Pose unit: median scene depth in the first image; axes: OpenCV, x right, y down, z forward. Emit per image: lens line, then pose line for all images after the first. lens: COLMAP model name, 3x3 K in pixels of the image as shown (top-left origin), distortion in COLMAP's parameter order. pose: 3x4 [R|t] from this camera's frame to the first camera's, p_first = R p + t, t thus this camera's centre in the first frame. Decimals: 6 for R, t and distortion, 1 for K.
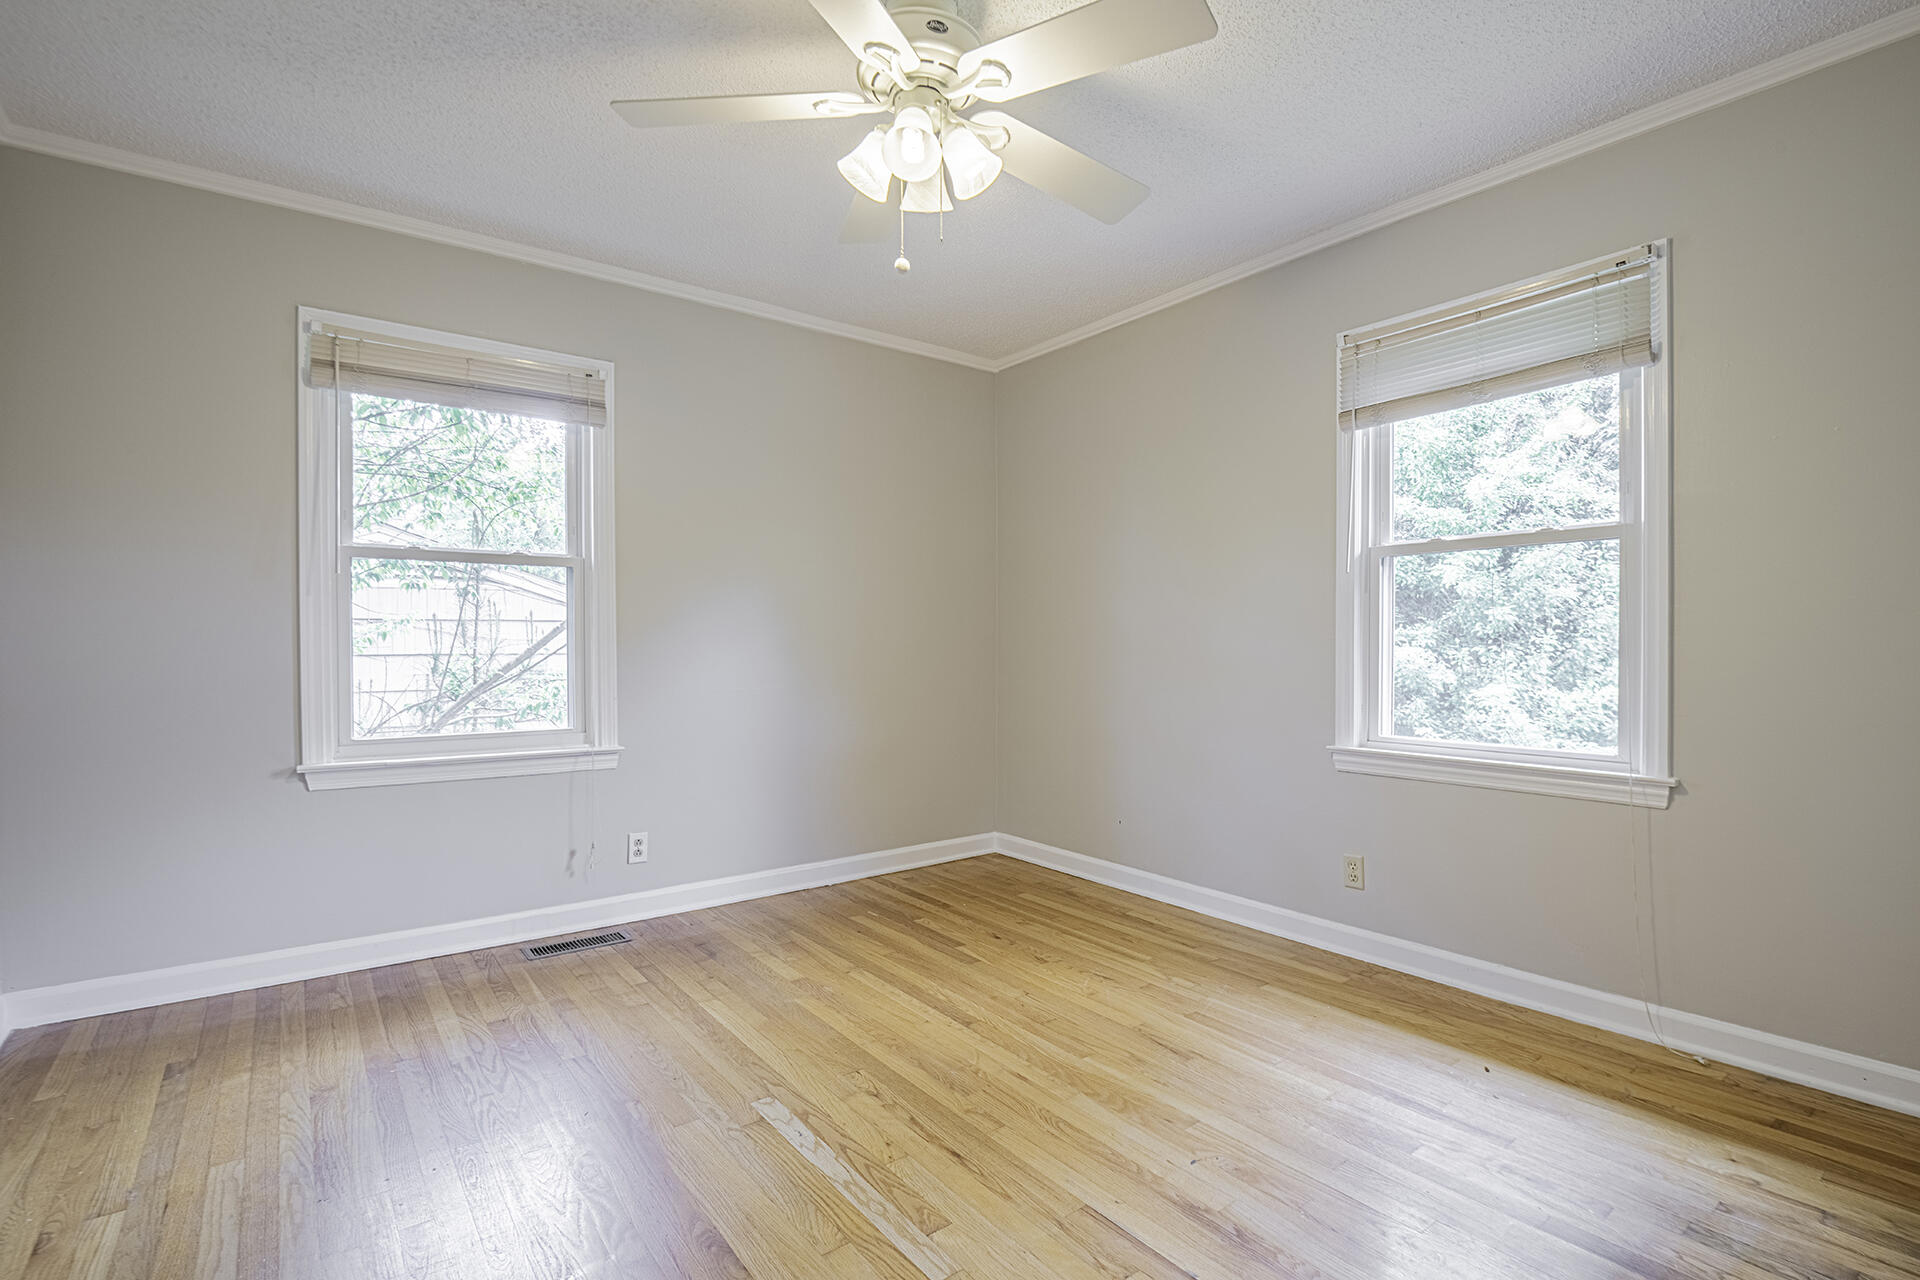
lens RADIAL K [[892.0, 0, 986.3], [0, 892.0, 658.2], [0, 0, 1]] dist [-0.008366, -0.009138]
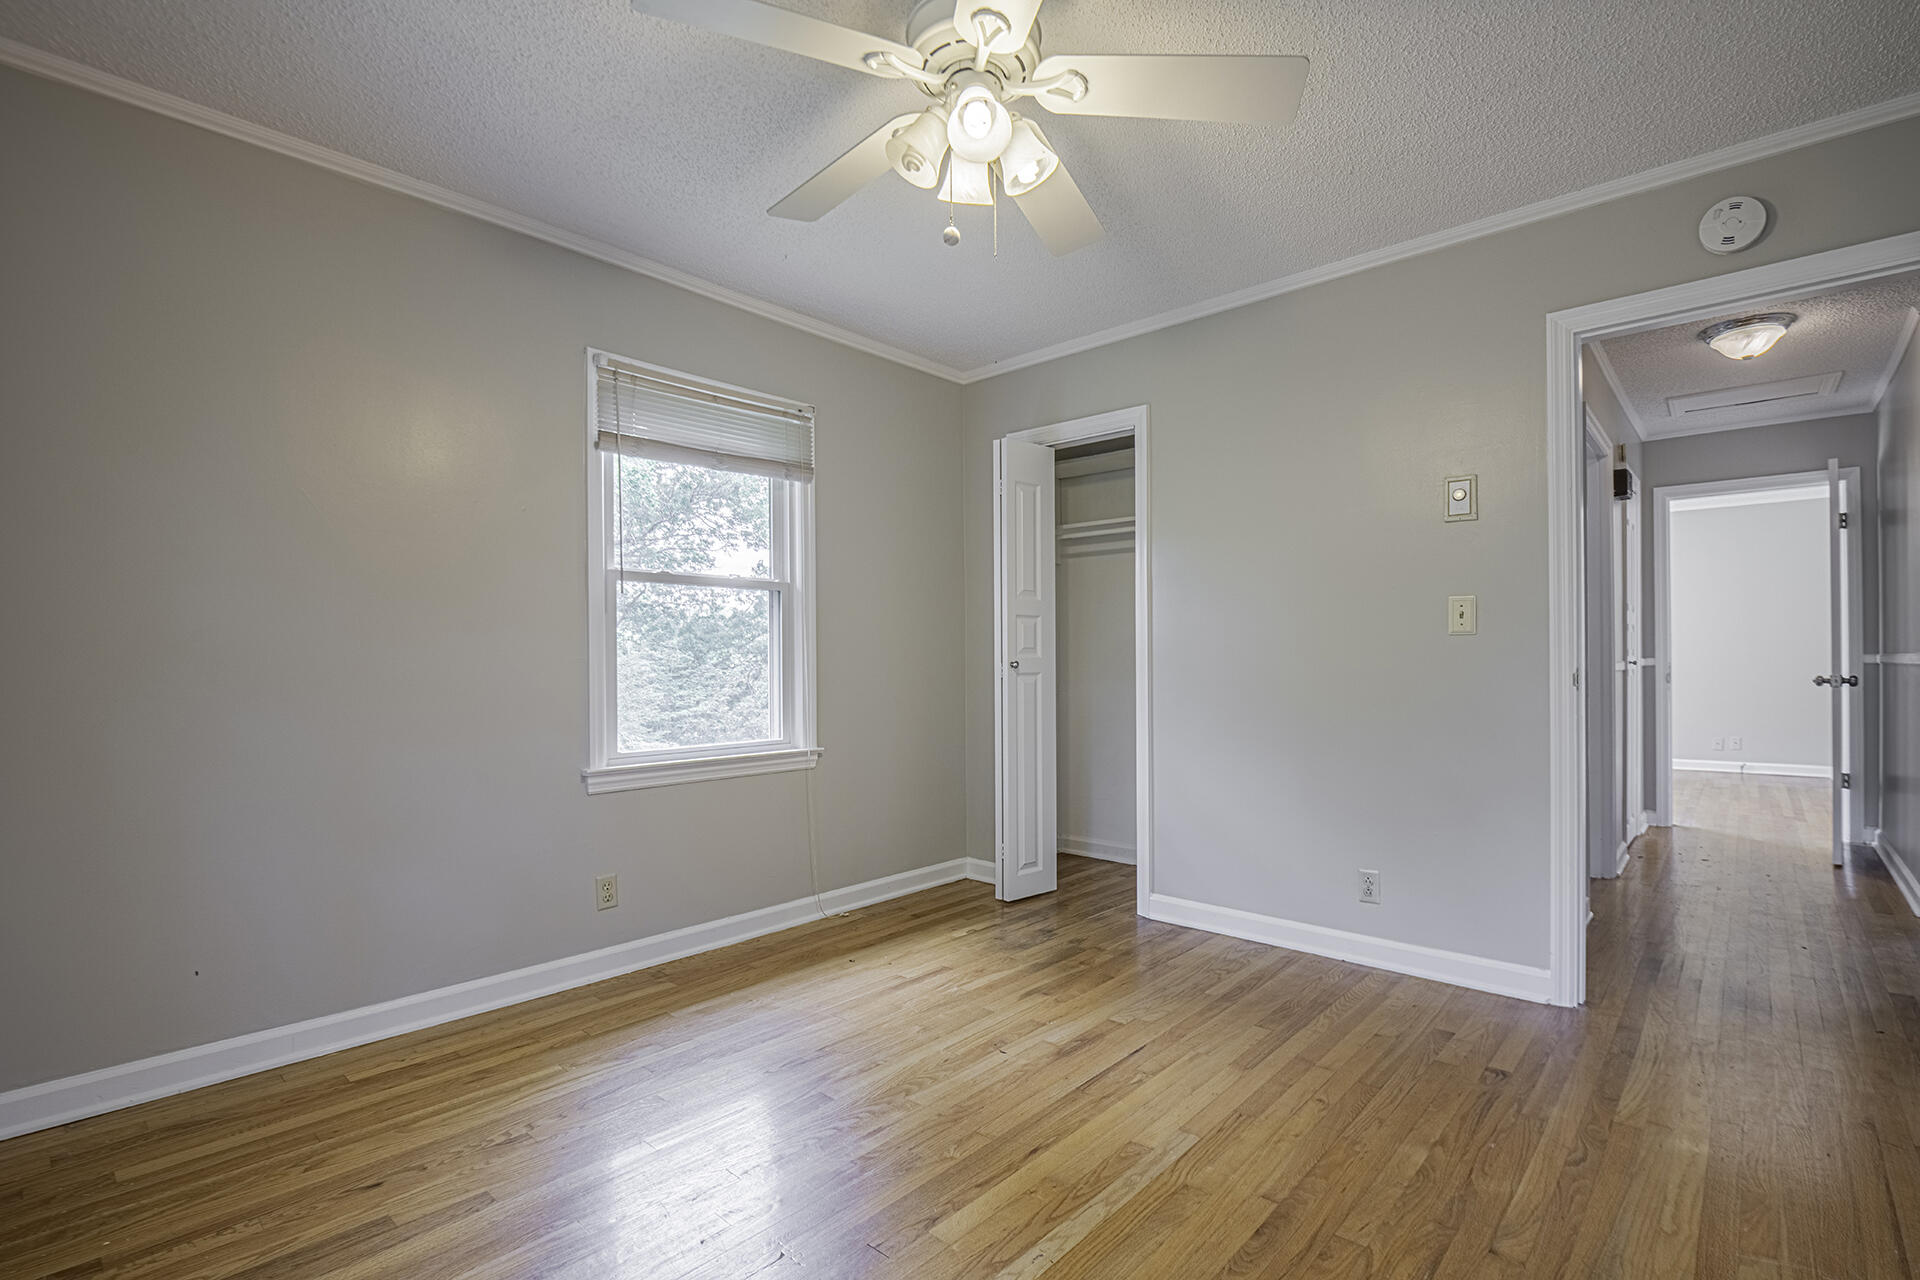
lens RADIAL K [[892.0, 0, 986.3], [0, 892.0, 658.2], [0, 0, 1]] dist [-0.008366, -0.009138]
pose [[-0.185908, 0.003938, 0.982559, -0.689974], [0.020493, 0.999790, -0.000129, -0.014723], [-0.982353, 0.020112, -0.185949, 0.810487]]
